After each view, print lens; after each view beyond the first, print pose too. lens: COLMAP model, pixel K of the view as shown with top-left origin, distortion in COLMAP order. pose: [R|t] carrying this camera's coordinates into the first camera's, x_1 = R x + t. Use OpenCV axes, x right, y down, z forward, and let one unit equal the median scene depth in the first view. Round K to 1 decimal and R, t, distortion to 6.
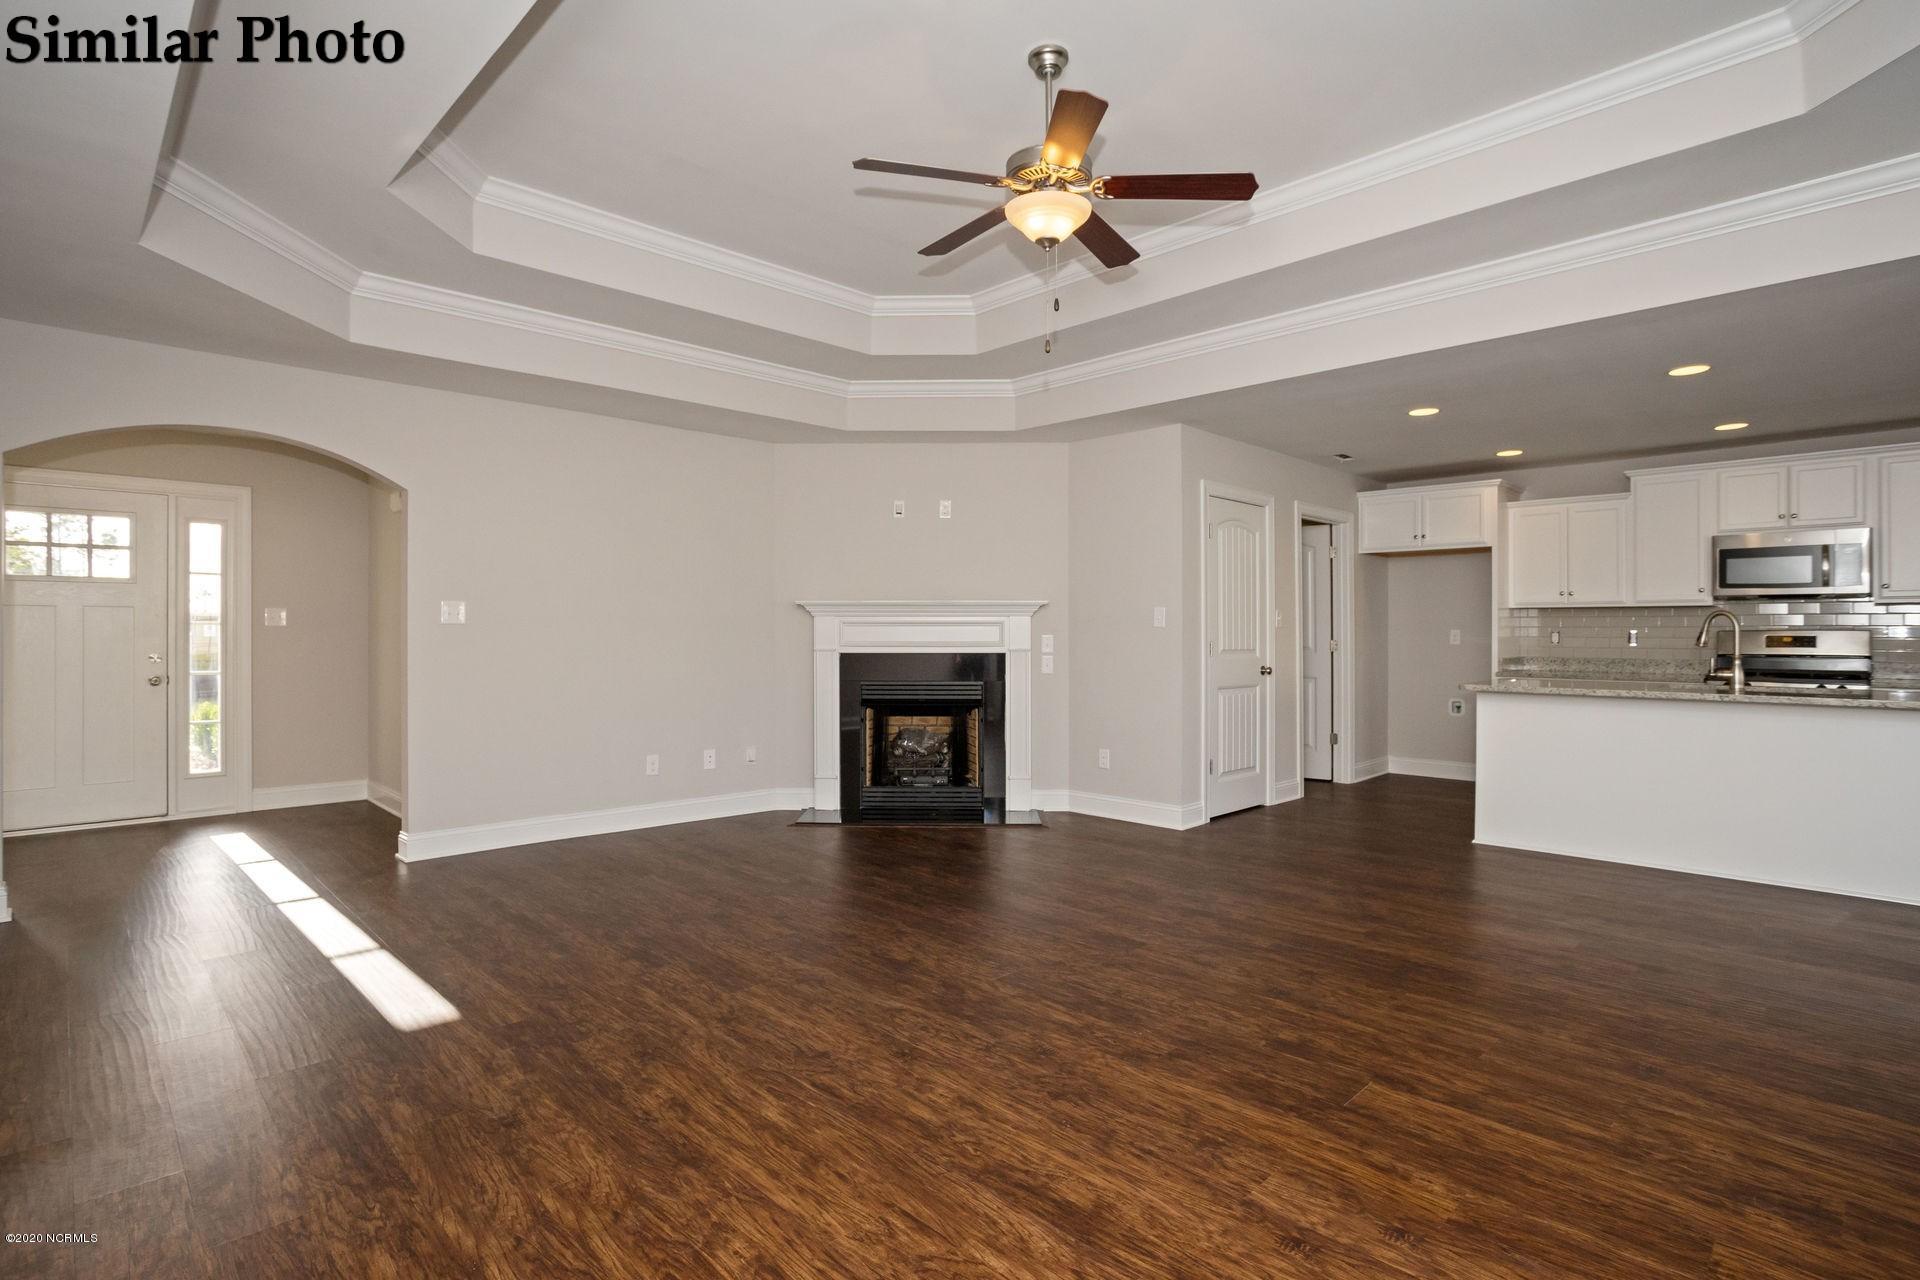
lens RADIAL K [[956.9, 0, 925.2], [0, 956.9, 638.9], [0, 0, 1]] dist [-0.042058, 0.018724]
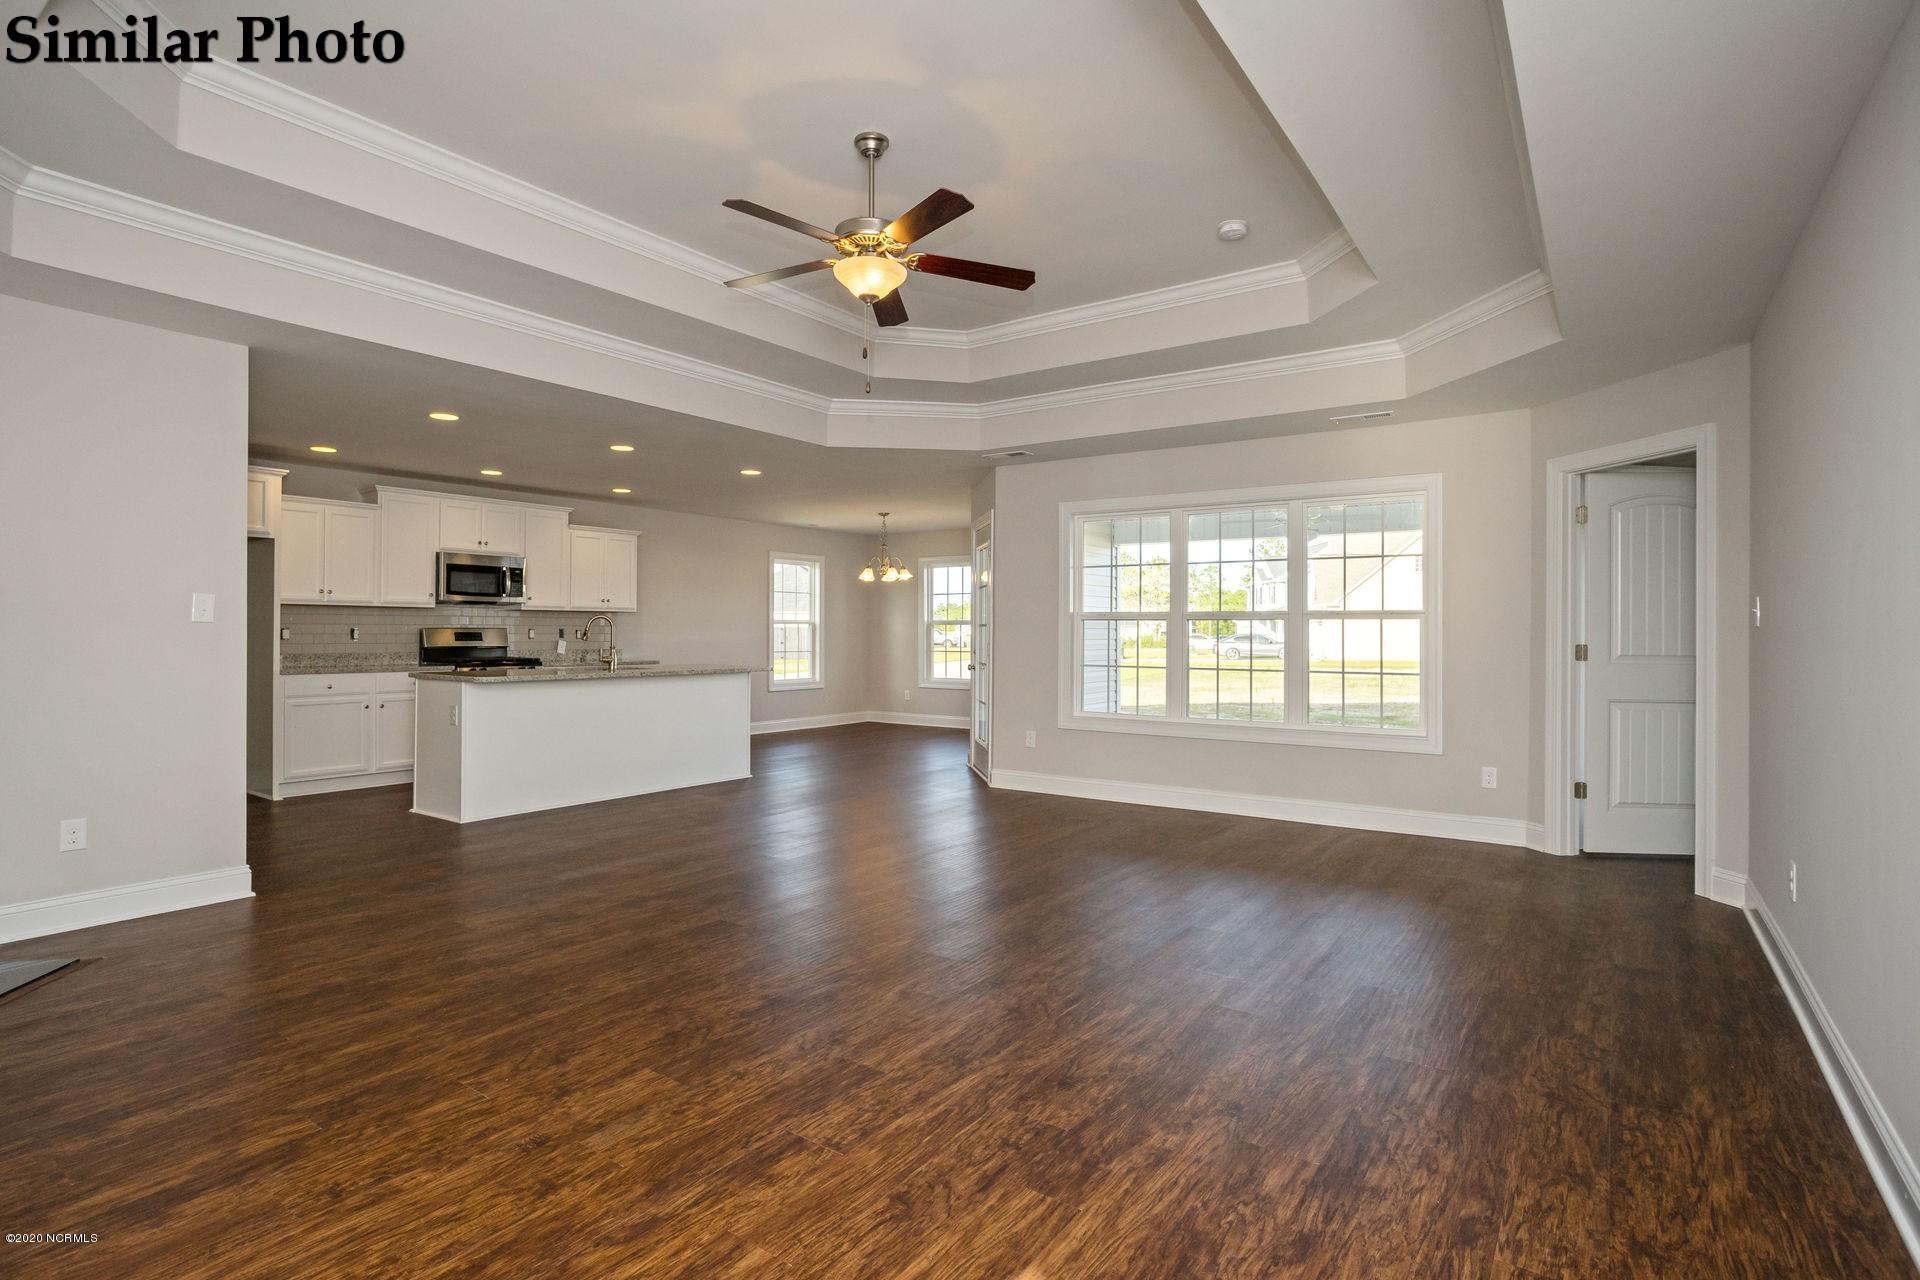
lens RADIAL K [[956.9, 0, 961.6], [0, 956.9, 642.4], [0, 0, 1]] dist [-0.042058, 0.018724]
pose [[-0.213907, -0.011932, 0.976781, -0.605082], [-0.001281, 0.999928, 0.011934, -0.006511], [-0.976853, 0.001301, -0.213907, 0.659801]]
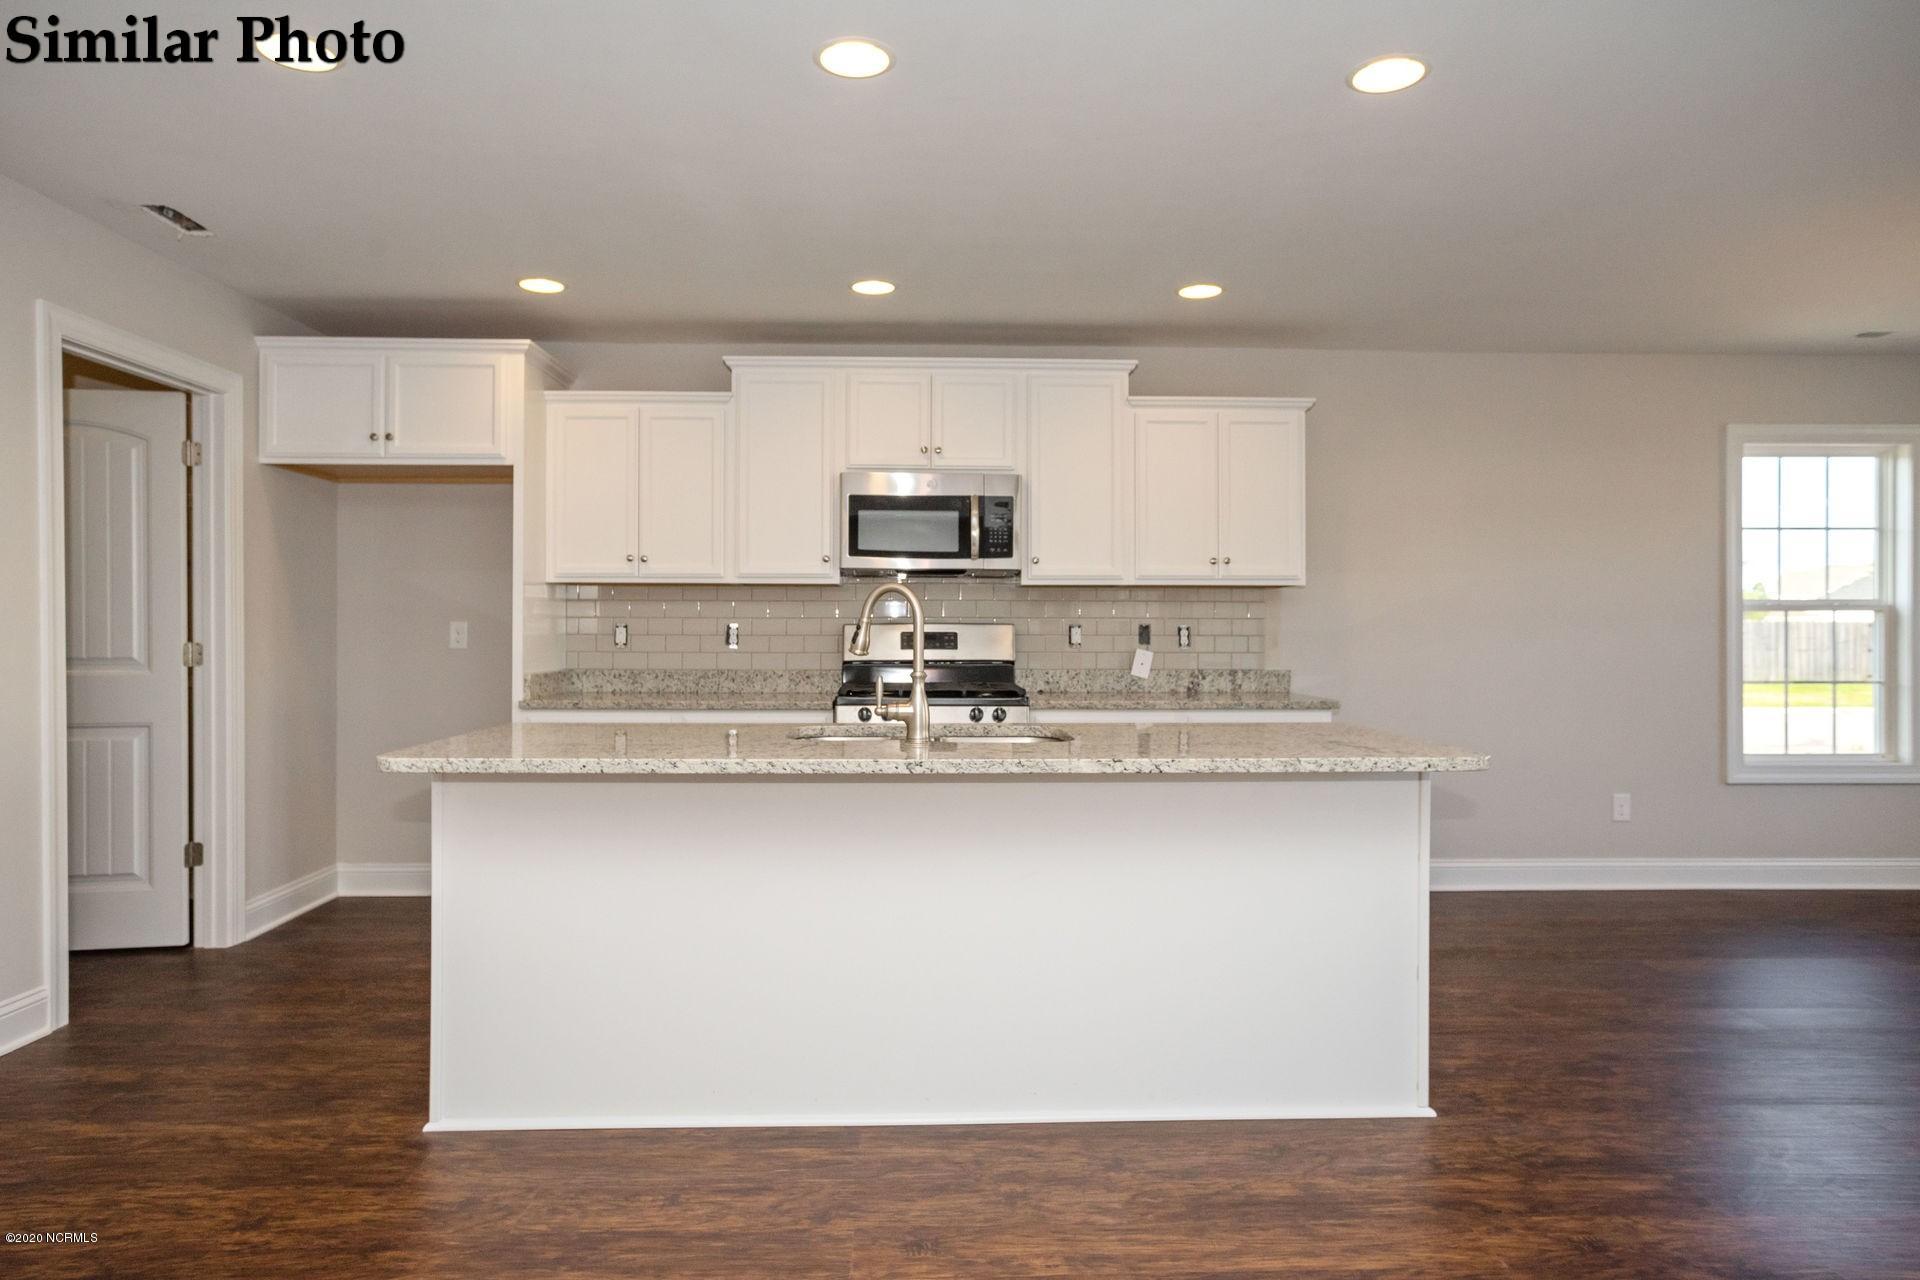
lens RADIAL K [[1092.0, 0, 953.7], [0, 1092.0, 629.7], [0, 0, 1]] dist [-0.002594, 0.000607]
pose [[0.653148, -0.000294, 0.757230, 0.374082], [0.002281, 0.999996, -0.001579, -0.004280], [-0.757227, 0.002758, 0.653146, 0.517763]]
